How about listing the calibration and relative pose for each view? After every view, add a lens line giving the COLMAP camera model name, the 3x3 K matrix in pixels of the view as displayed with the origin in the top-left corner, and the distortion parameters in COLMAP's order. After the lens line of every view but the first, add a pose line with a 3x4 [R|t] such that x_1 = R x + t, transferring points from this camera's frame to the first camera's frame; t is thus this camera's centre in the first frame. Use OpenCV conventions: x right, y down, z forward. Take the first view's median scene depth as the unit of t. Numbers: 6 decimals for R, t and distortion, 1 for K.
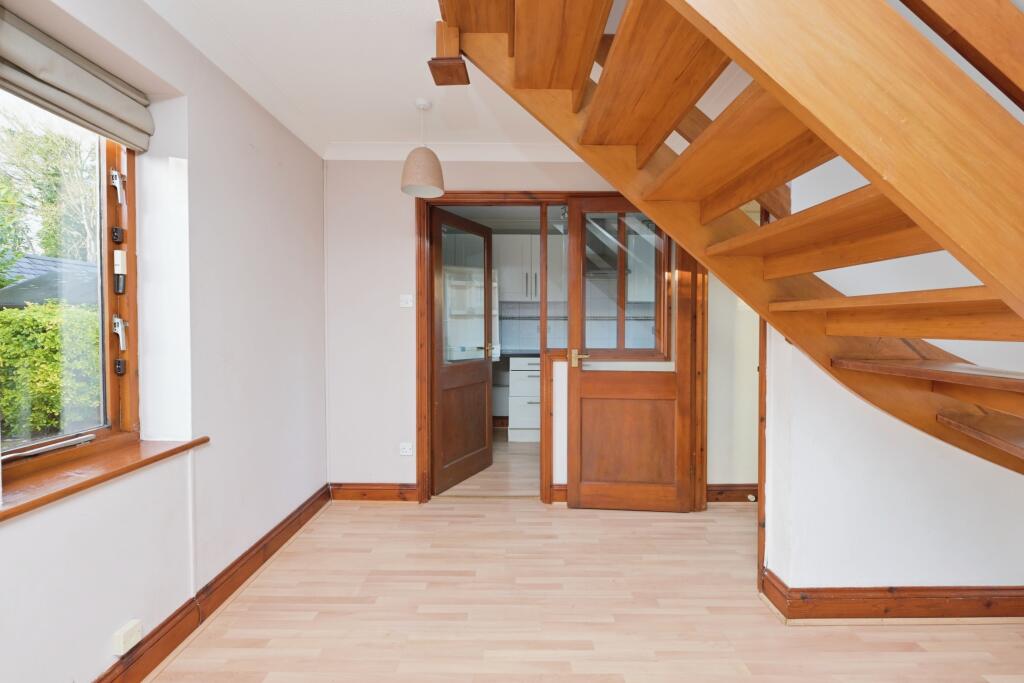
lens RADIAL K [[428.4, 0, 508.8], [0, 428.4, 322.2], [0, 0, 1]] dist [0.001270, 0.000015]
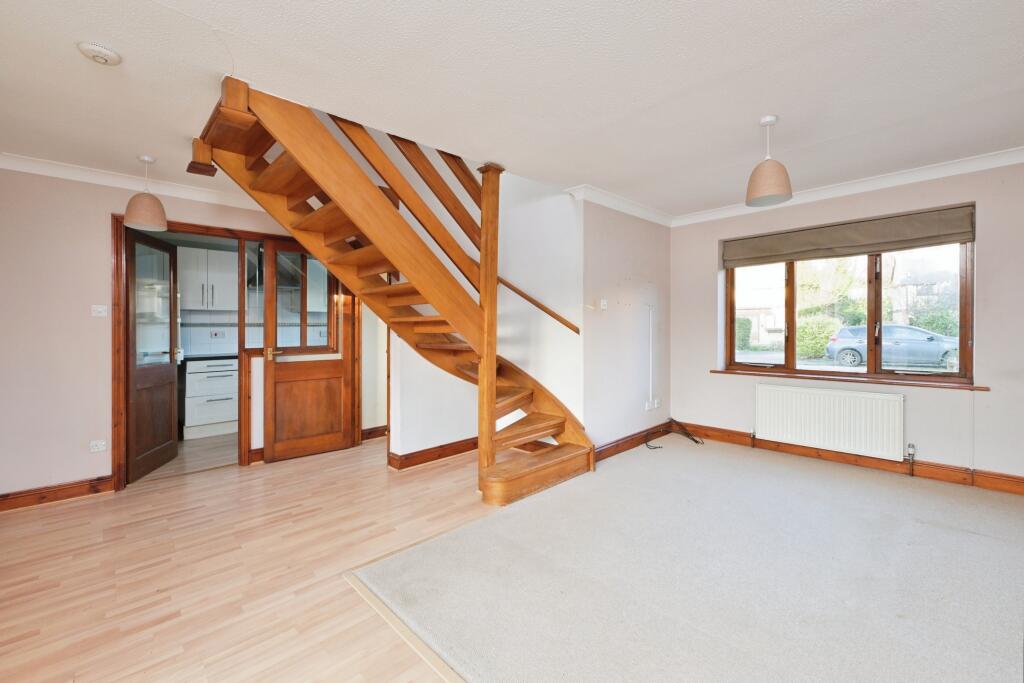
lens RADIAL K [[428.4, 0, 507.4], [0, 428.4, 323.4], [0, 0, 1]] dist [0.001270, 0.000015]
pose [[0.723433, -0.003716, 0.690385, -0.244896], [0.009541, 0.999944, -0.004616, -0.001922], [-0.690329, 0.009927, 0.723428, -0.532235]]
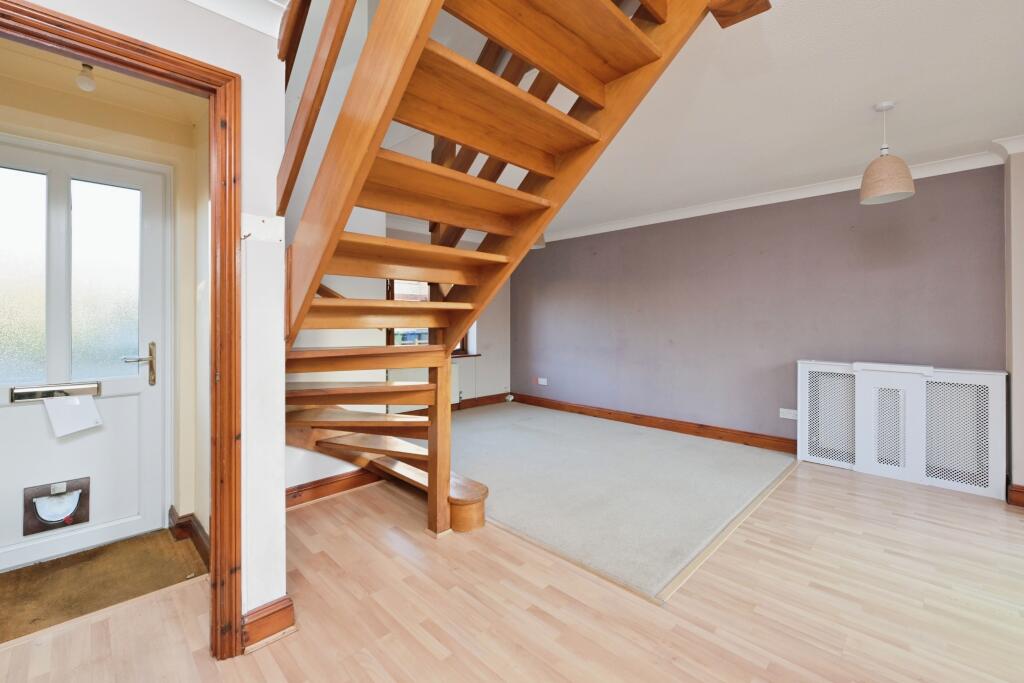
lens RADIAL K [[428.4, 0, 517.3], [0, 428.4, 317.2], [0, 0, 1]] dist [0.001270, 0.000015]
pose [[-0.718109, 0.001764, 0.695928, -0.234253], [-0.009376, 0.999882, -0.012209, 0.007021], [-0.695867, -0.015292, -0.718008, 0.803675]]
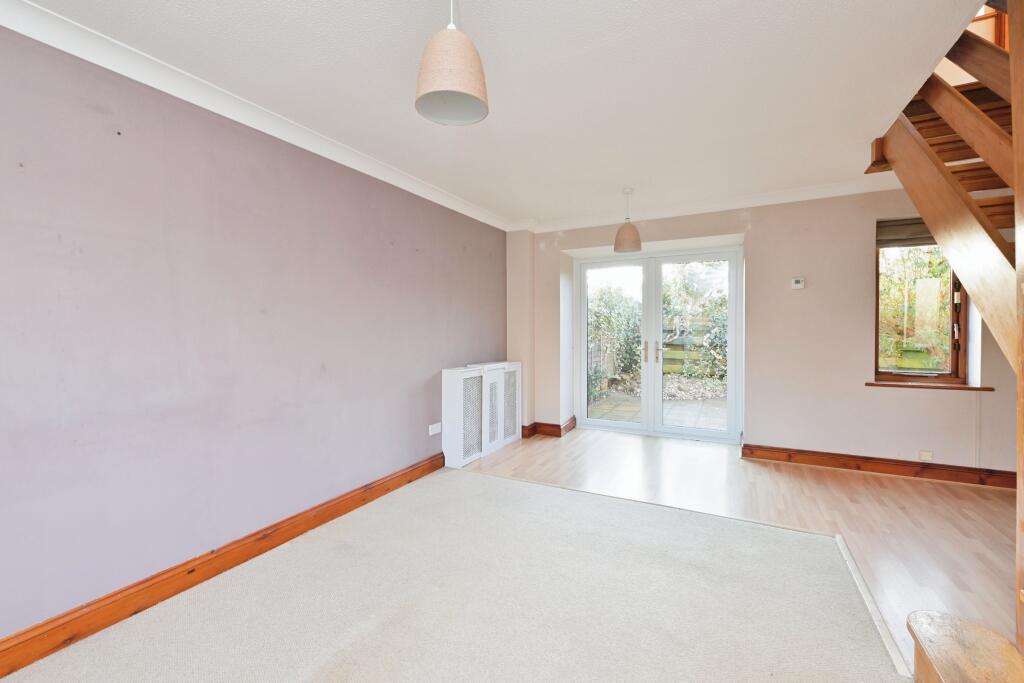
lens RADIAL K [[428.4, 0, 510.7], [0, 428.4, 340.7], [0, 0, 1]] dist [0.001270, 0.000015]
pose [[-0.463737, 0.024189, -0.885643, 1.114039], [0.009851, 0.999706, 0.022146, 0.002408], [0.885918, 0.001545, -0.463839, 0.010631]]
